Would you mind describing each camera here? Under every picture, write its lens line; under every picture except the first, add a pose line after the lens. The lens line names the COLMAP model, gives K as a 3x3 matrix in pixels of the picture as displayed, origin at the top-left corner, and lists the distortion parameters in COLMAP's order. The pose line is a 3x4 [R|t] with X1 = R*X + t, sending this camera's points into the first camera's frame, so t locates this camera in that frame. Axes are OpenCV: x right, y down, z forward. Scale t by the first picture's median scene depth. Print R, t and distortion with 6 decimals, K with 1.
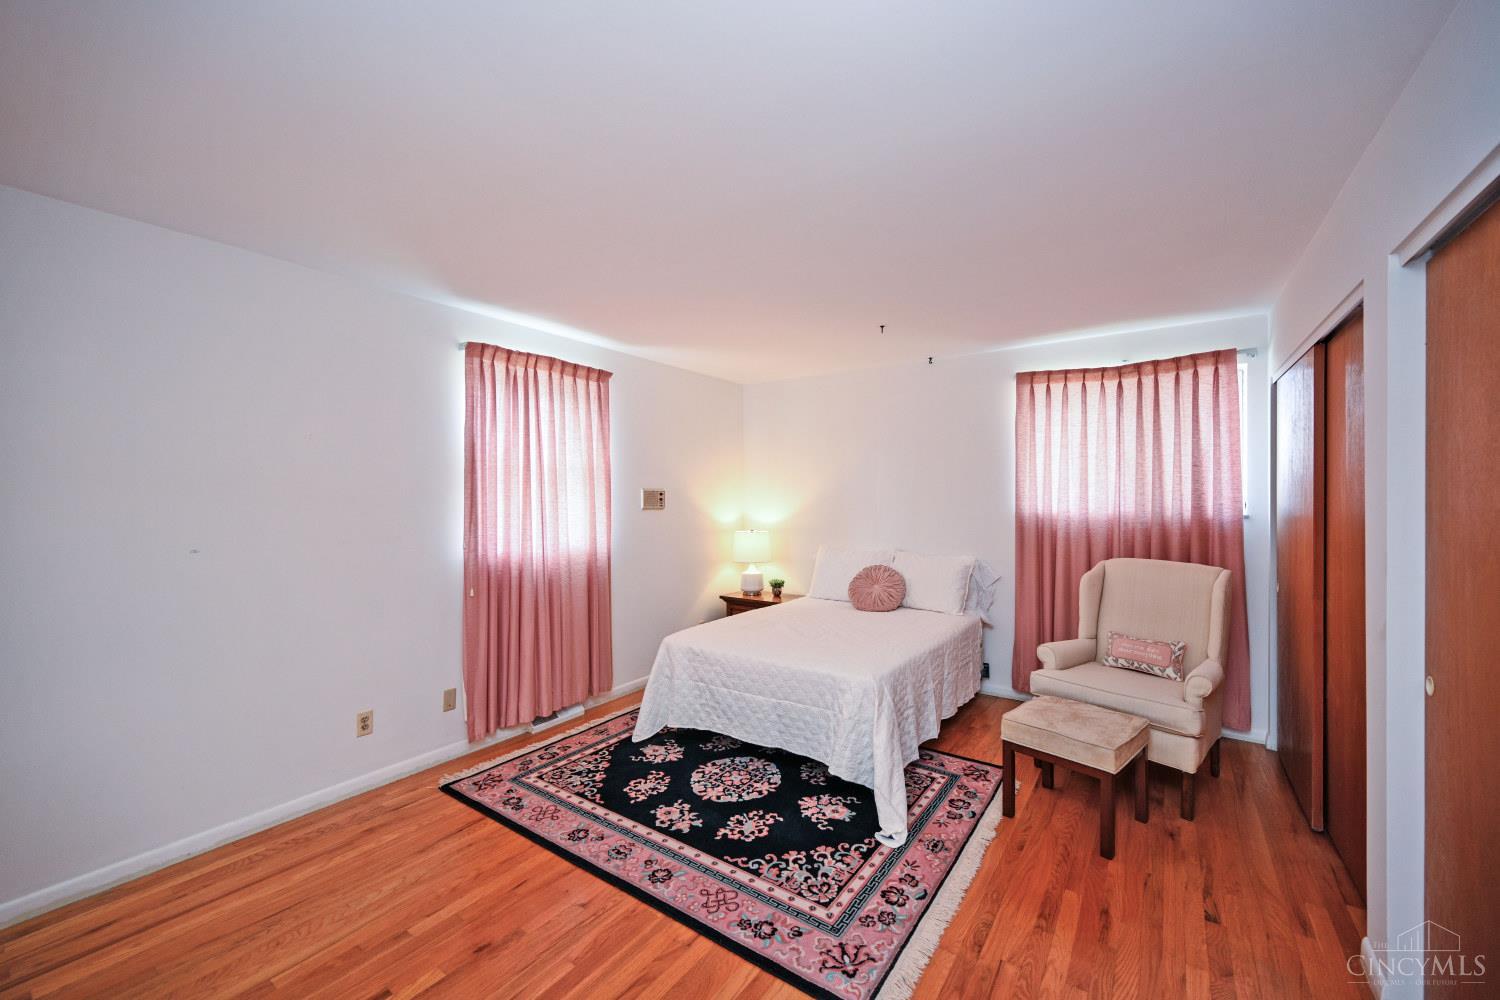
lens RADIAL K [[594.2, 0, 753.5], [0, 594.2, 500.9], [0, 0, 1]] dist [-0.001217, 0.000222]
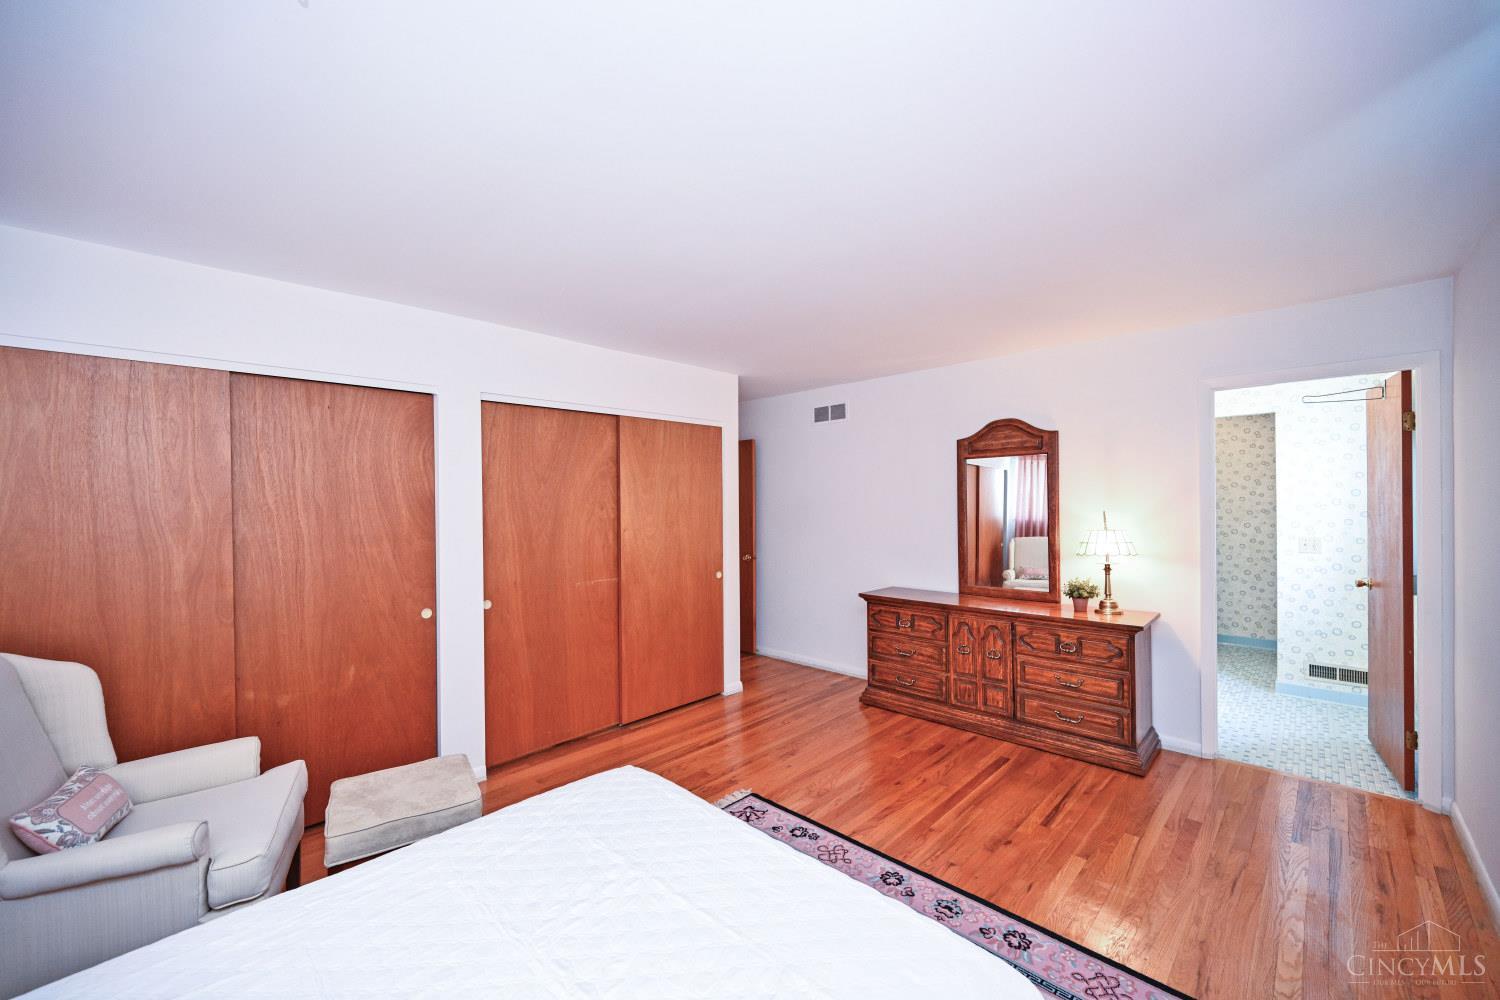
lens RADIAL K [[594.2, 0, 753.5], [0, 594.2, 500.9], [0, 0, 1]] dist [-0.001217, 0.000222]
pose [[-0.987520, 0.013078, 0.156949, -0.097909], [0.015537, 0.999775, 0.014448, -0.051877], [-0.156725, 0.016706, -0.987501, 2.264608]]
